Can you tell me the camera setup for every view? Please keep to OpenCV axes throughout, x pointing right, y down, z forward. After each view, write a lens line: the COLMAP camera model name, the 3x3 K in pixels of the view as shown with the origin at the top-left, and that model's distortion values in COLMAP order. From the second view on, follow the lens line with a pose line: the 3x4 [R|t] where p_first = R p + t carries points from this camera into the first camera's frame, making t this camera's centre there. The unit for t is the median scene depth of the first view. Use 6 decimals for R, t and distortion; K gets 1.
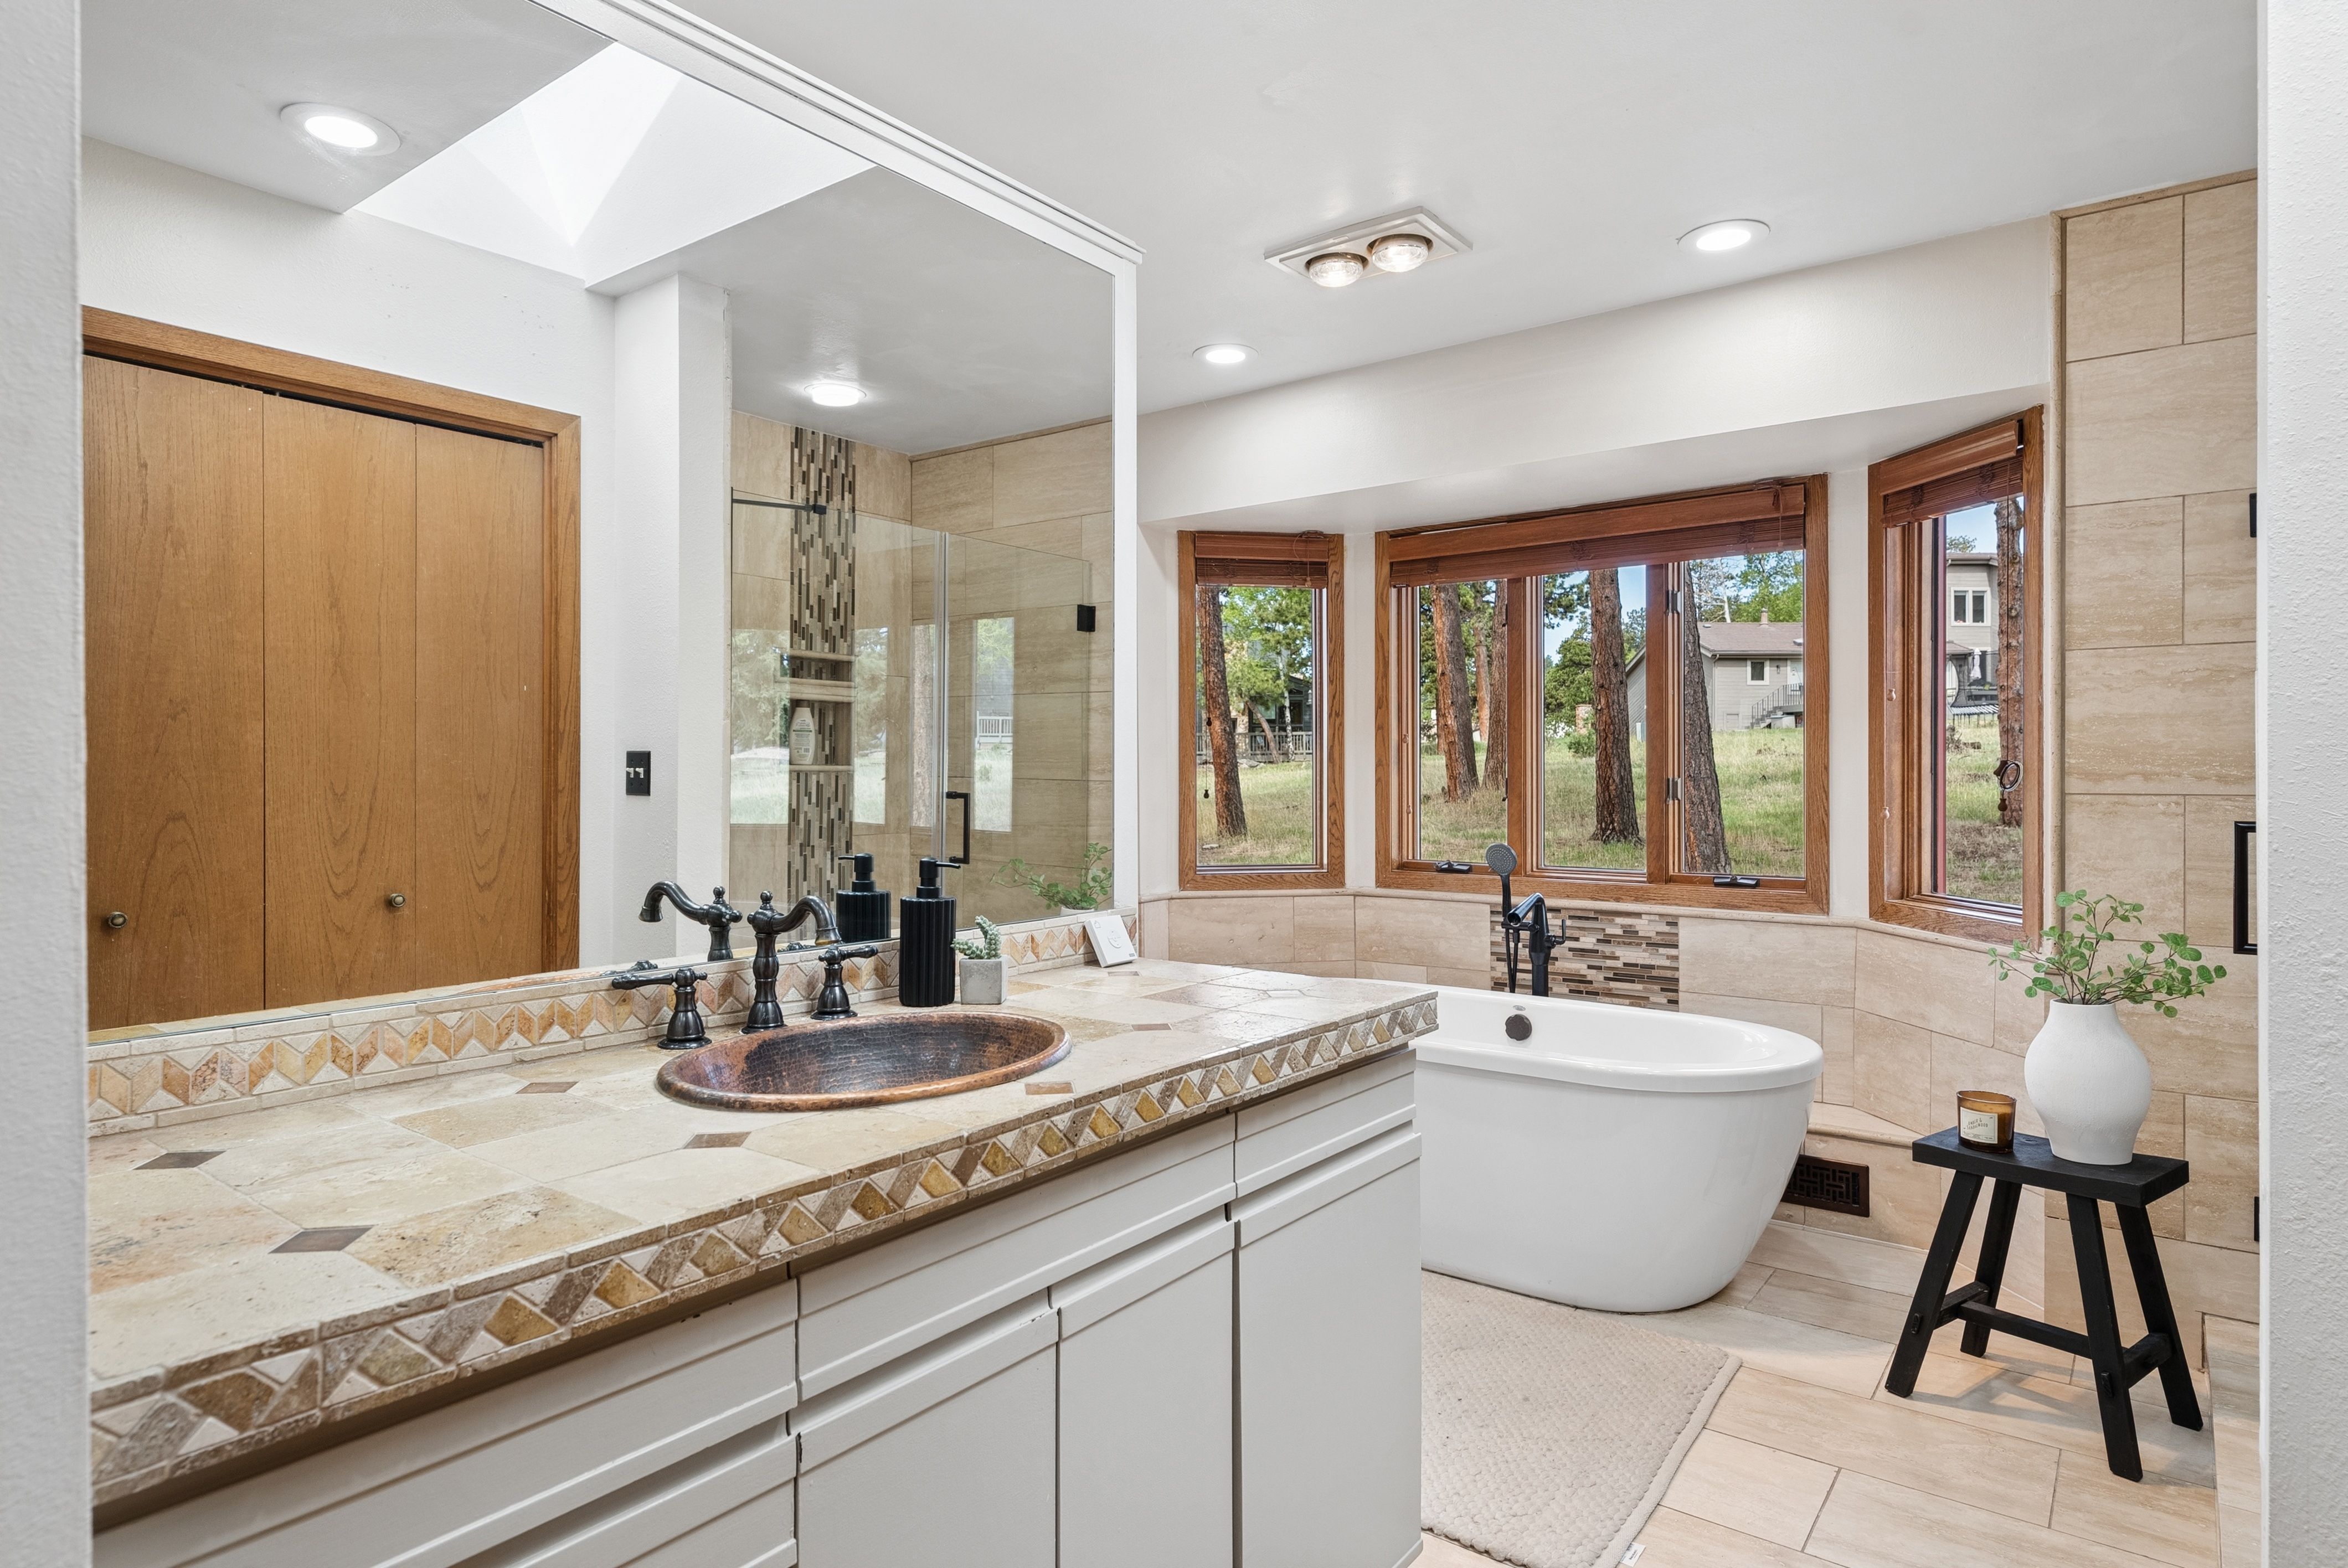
lens RADIAL K [[1301.3, 0, 1174.0], [0, 1301.3, 784.0], [0, 0, 1]] dist [0.002060, 0.000111]
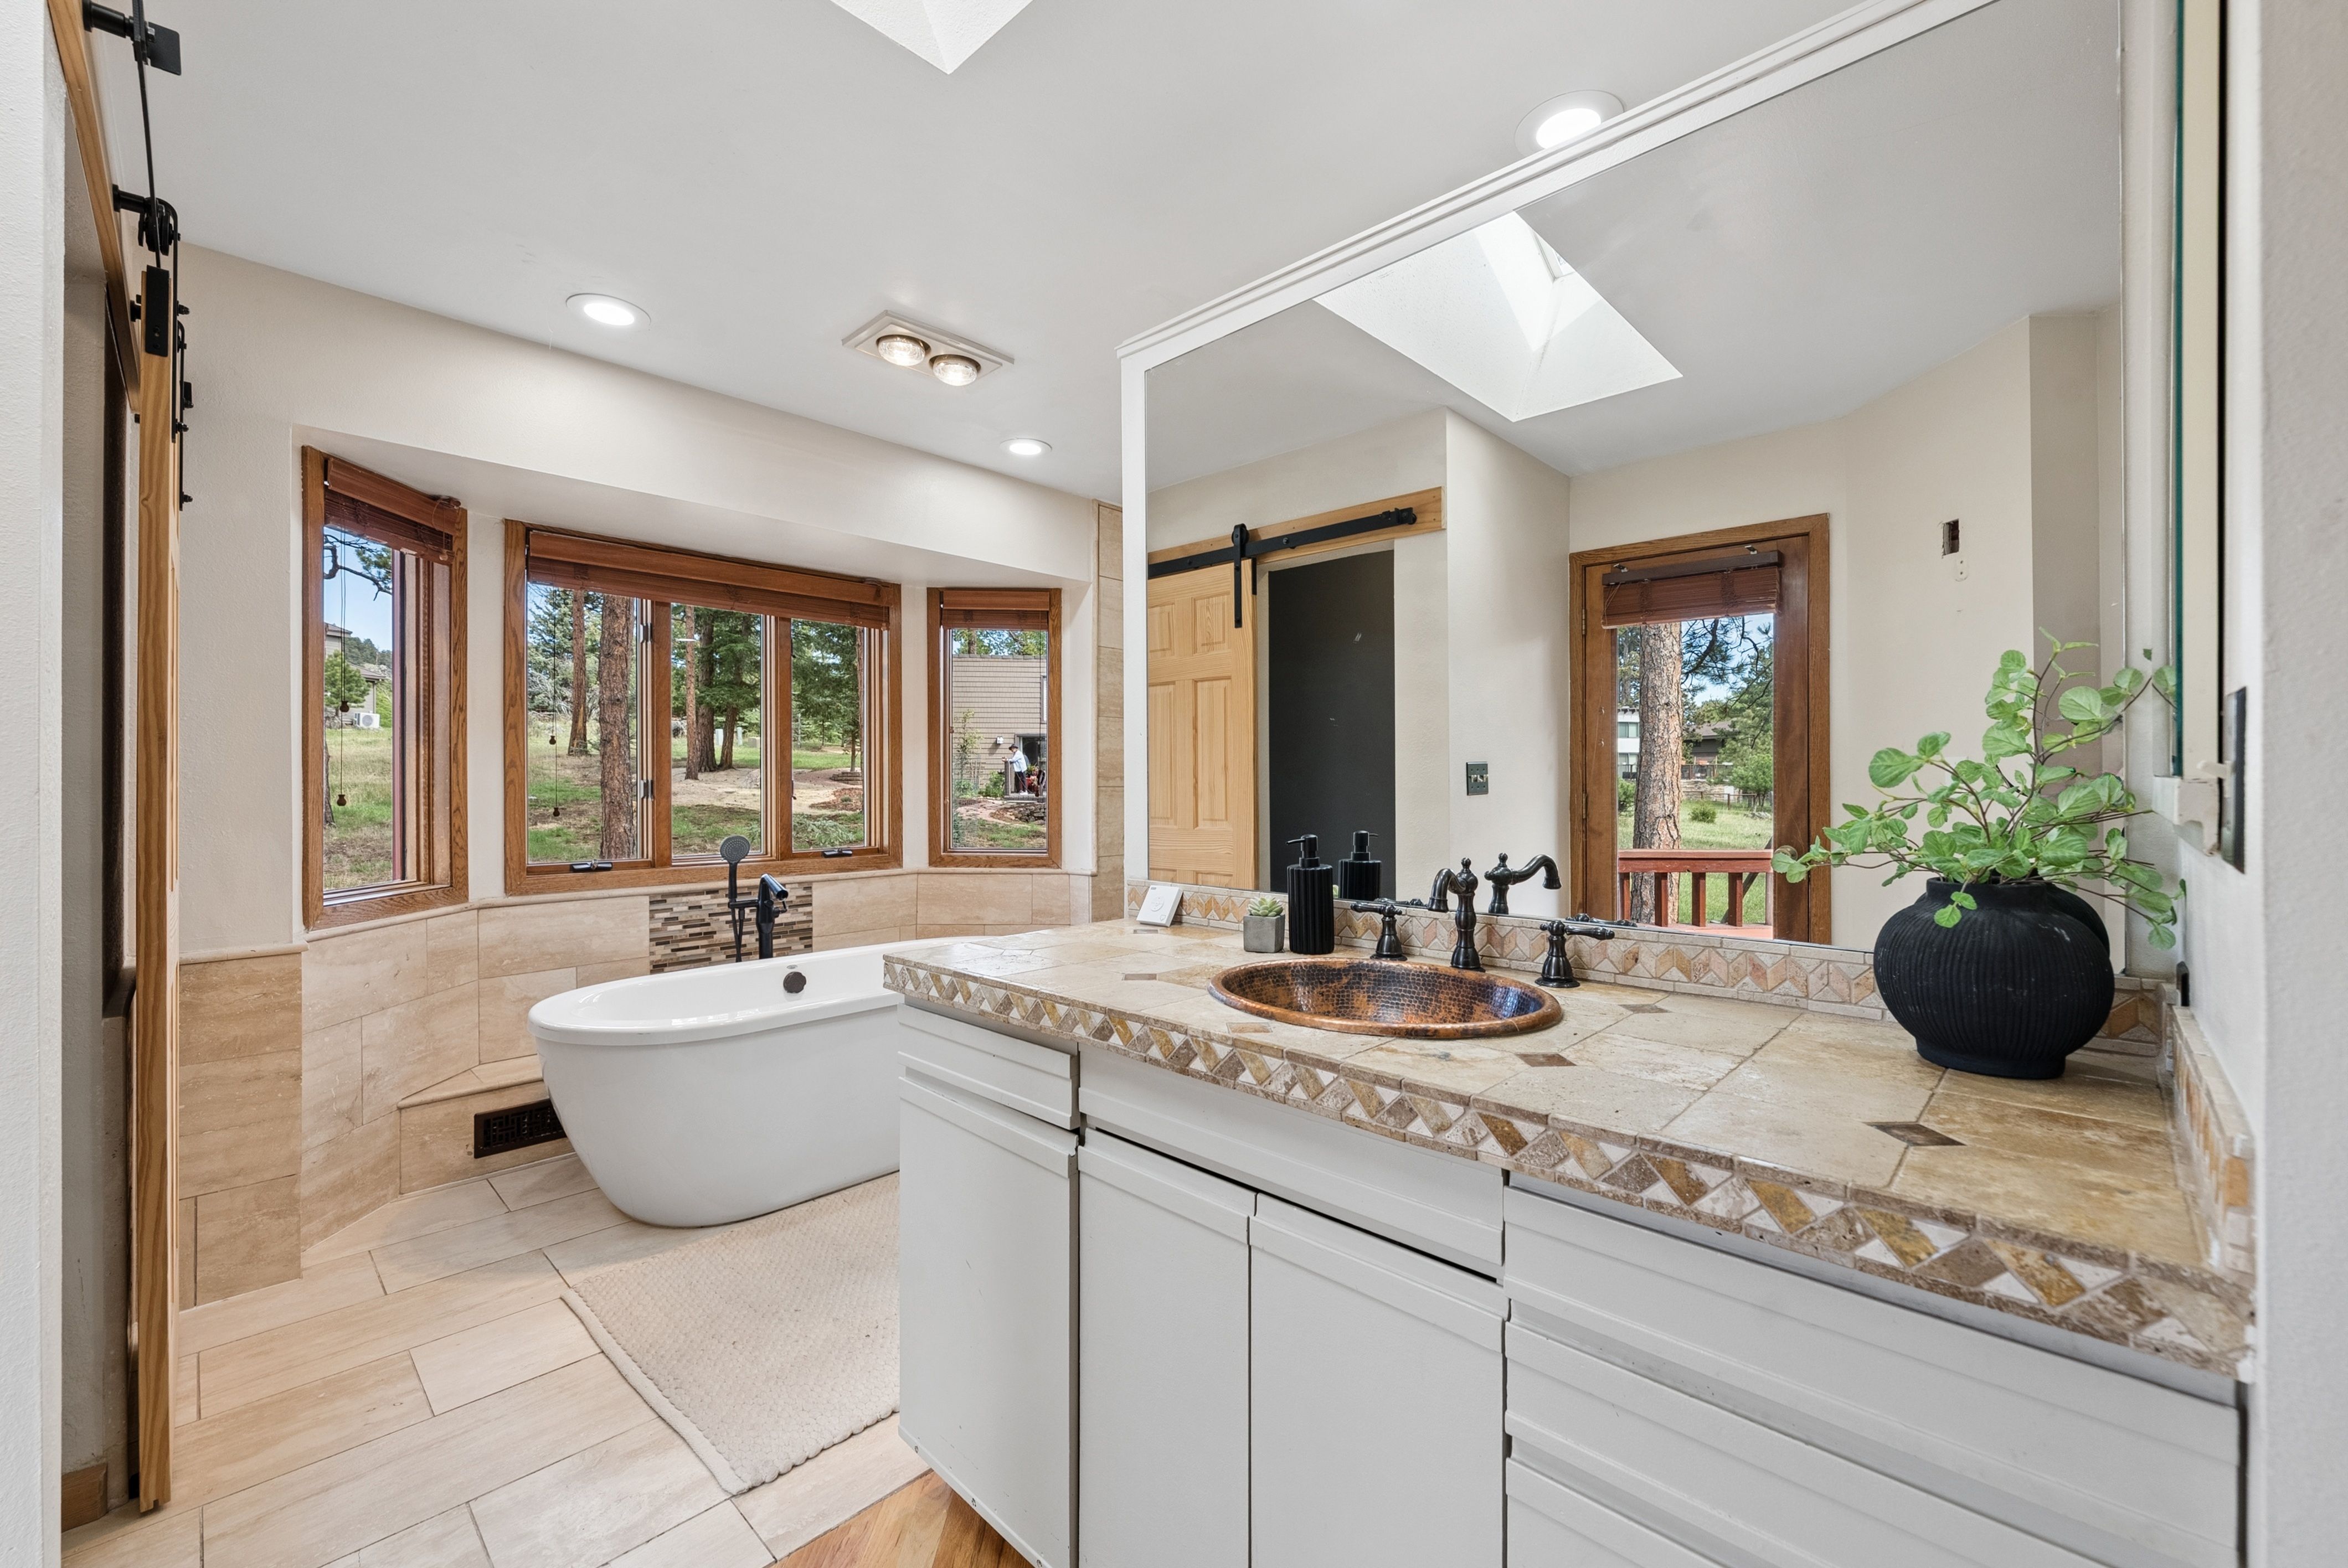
lens RADIAL K [[929.2, 0, 1189.5], [0, 929.2, 782.6], [0, 0, 1]] dist [-0.007165, -0.000157]
pose [[0.100170, 0.000612, 0.994970, -0.536634], [0.009227, 0.999956, -0.001544, 0.003199], [-0.994928, 0.009335, 0.100160, 0.513128]]
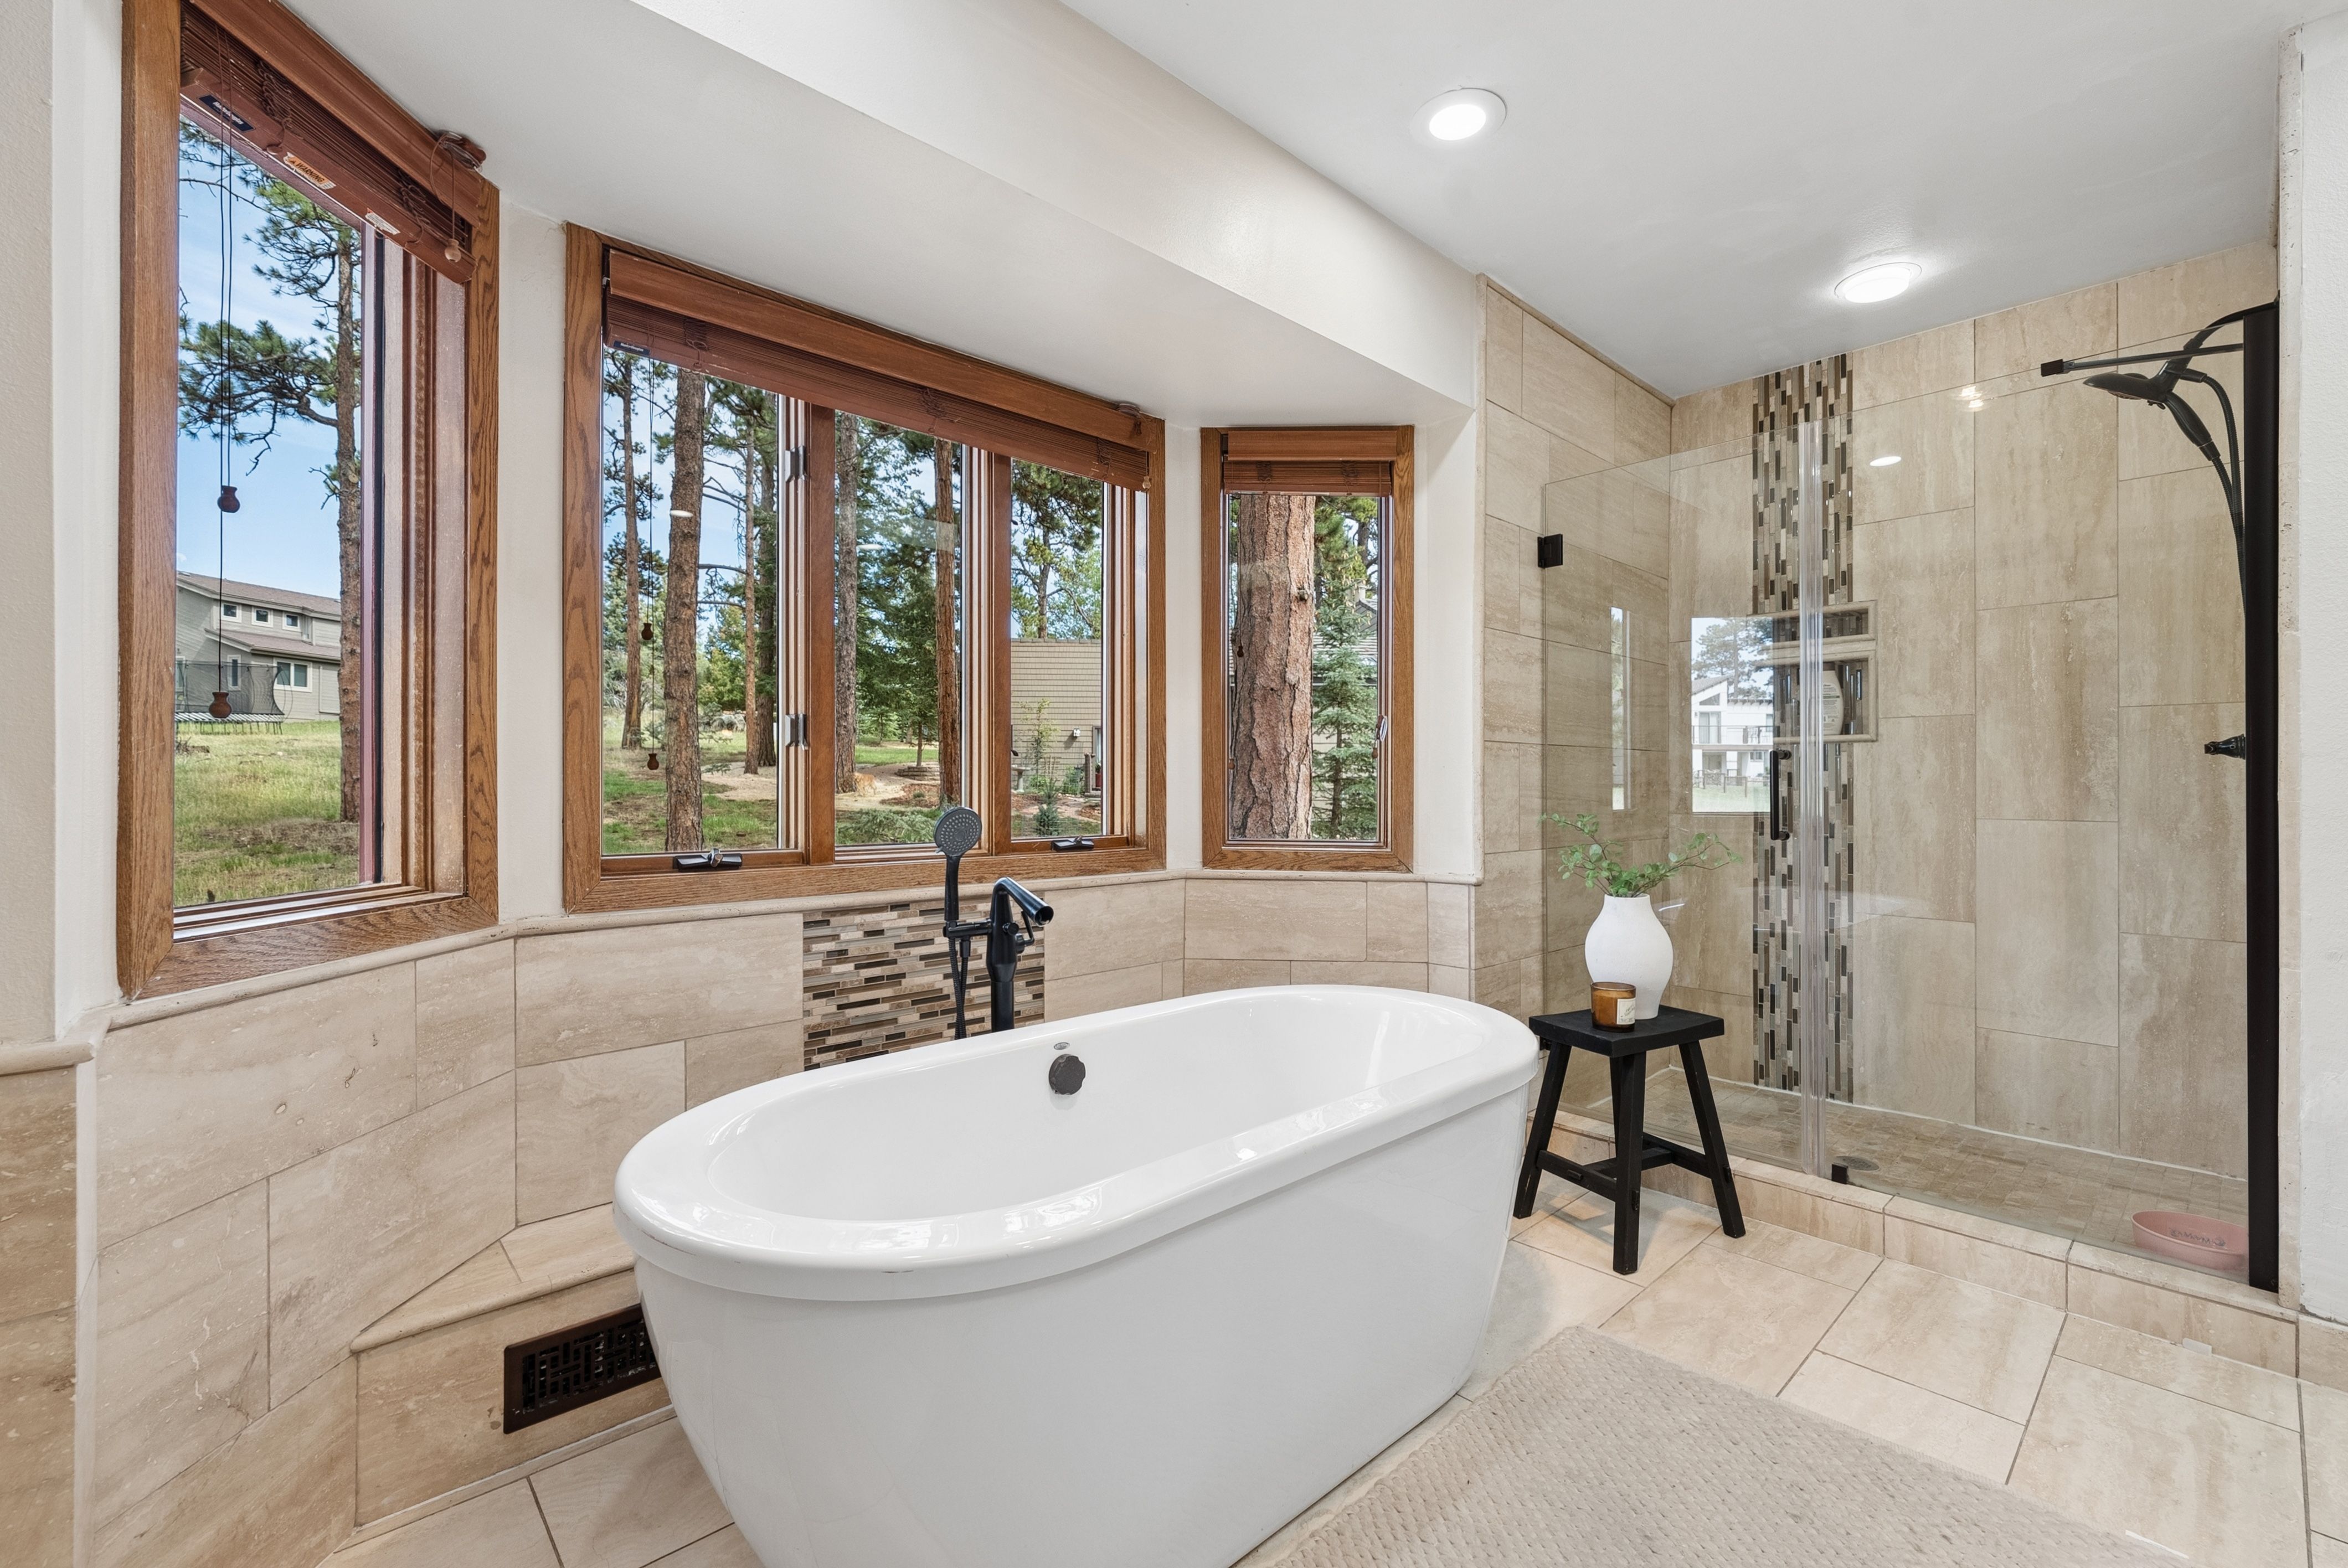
lens RADIAL K [[988.6, 0, 1191.9], [0, 988.6, 781.6], [0, 0, 1]] dist [-0.003080, -0.000988]
pose [[0.165068, 0.002660, 0.986279, -0.218528], [0.005509, 0.999978, -0.003619, 0.034987], [-0.986267, 0.006031, 0.165050, 0.805711]]
